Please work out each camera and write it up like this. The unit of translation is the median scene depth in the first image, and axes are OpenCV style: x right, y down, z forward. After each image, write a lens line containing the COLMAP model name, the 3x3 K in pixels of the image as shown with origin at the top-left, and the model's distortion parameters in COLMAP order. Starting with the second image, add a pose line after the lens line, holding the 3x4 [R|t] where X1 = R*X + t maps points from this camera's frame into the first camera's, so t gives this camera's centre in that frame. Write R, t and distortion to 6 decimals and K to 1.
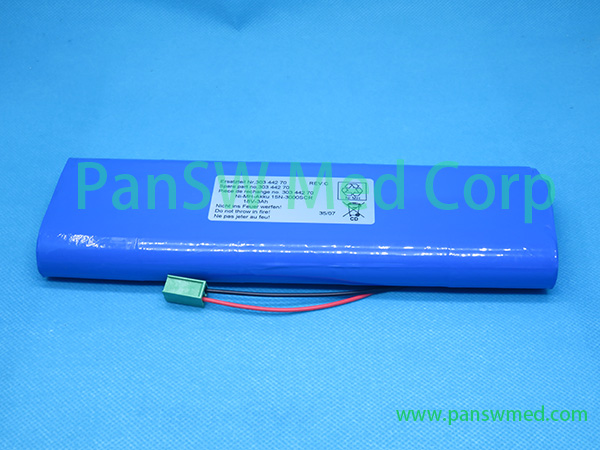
lens RADIAL K [[783.3, 0, 300.0], [0, 783.3, 225.0], [0, 0, 1]] dist [-0.080676, -0.004211]
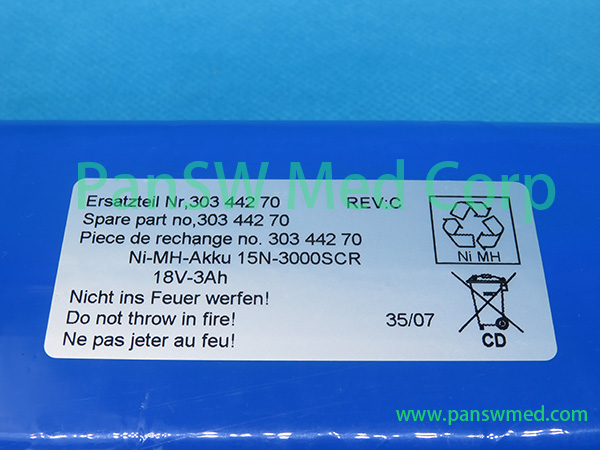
lens RADIAL K [[783.3, 0, 300.0], [0, 783.3, 225.0], [0, 0, 1]] dist [-0.080676, -0.004211]
pose [[0.998779, -0.027795, 0.040839, -0.023209], [0.016317, 0.965916, 0.258341, -0.136121], [-0.046627, -0.257359, 0.965190, 0.684294]]
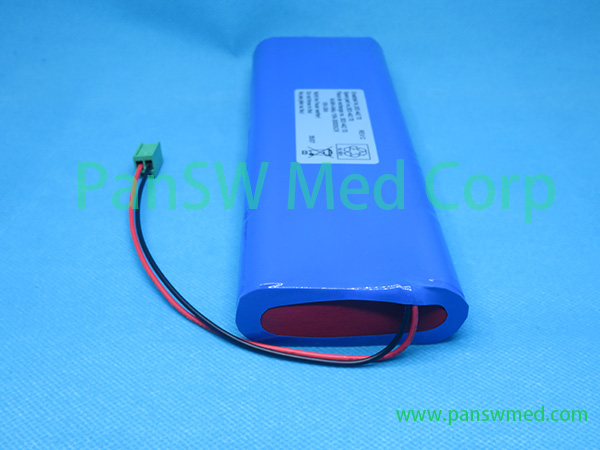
lens RADIAL K [[783.3, 0, 300.0], [0, 783.3, 225.0], [0, 0, 1]] dist [-0.080676, -0.004211]
pose [[0.062523, 0.533209, -0.843670, 0.829722], [-0.684781, 0.637879, 0.352400, -0.254816], [0.726062, 0.555696, 0.405014, 0.668766]]
